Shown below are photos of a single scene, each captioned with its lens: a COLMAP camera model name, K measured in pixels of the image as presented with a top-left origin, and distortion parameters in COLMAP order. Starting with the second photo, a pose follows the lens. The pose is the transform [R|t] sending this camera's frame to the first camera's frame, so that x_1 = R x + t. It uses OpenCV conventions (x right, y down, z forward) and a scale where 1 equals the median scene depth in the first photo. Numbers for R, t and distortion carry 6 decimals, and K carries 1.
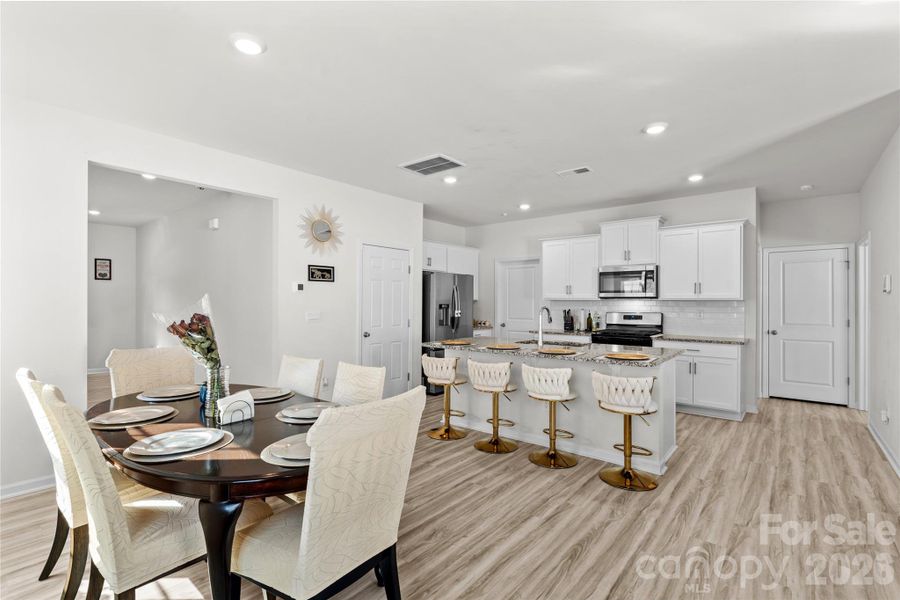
lens RADIAL K [[410.1, 0, 452.7], [0, 410.1, 302.0], [0, 0, 1]] dist [-0.005246, 0.000608]
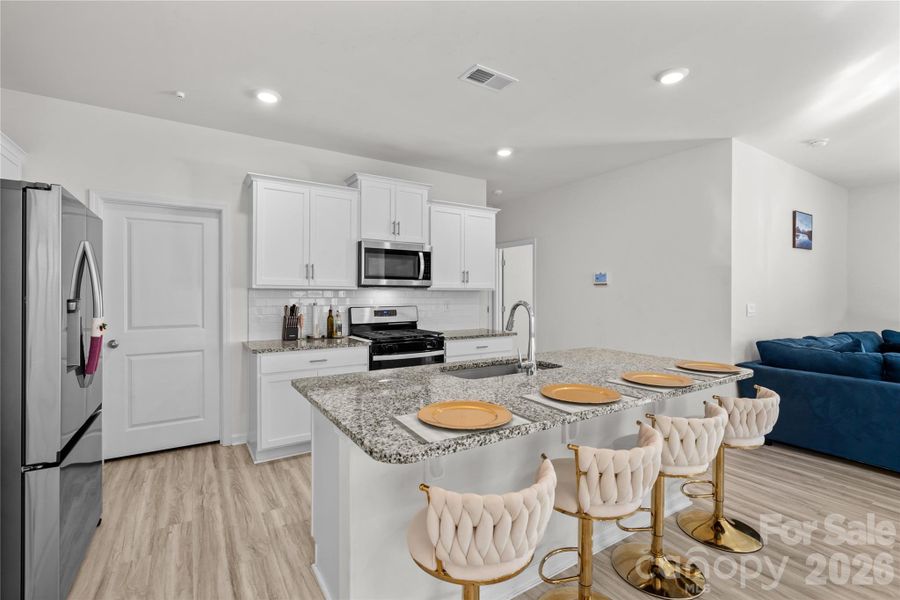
lens RADIAL K [[410.1, 0, 446.4], [0, 410.1, 293.6], [0, 0, 1]] dist [-0.005246, 0.000608]
pose [[0.302717, -0.003428, 0.953074, -0.271053], [-0.002090, 0.999989, 0.004261, -0.000880], [-0.953078, -0.003282, 0.302706, 0.786509]]
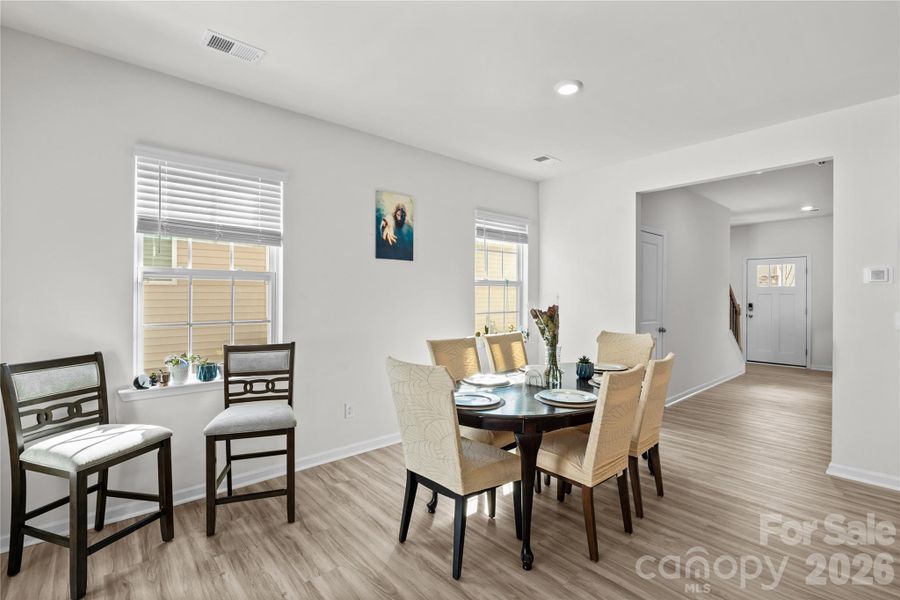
lens RADIAL K [[410.1, 0, 442.4], [0, 410.1, 295.2], [0, 0, 1]] dist [-0.005246, 0.000608]
pose [[-0.164015, -0.000184, -0.986458, 0.350761], [-0.002549, 0.999997, 0.000237, -0.001676], [0.986455, 0.002553, -0.164015, 0.374858]]
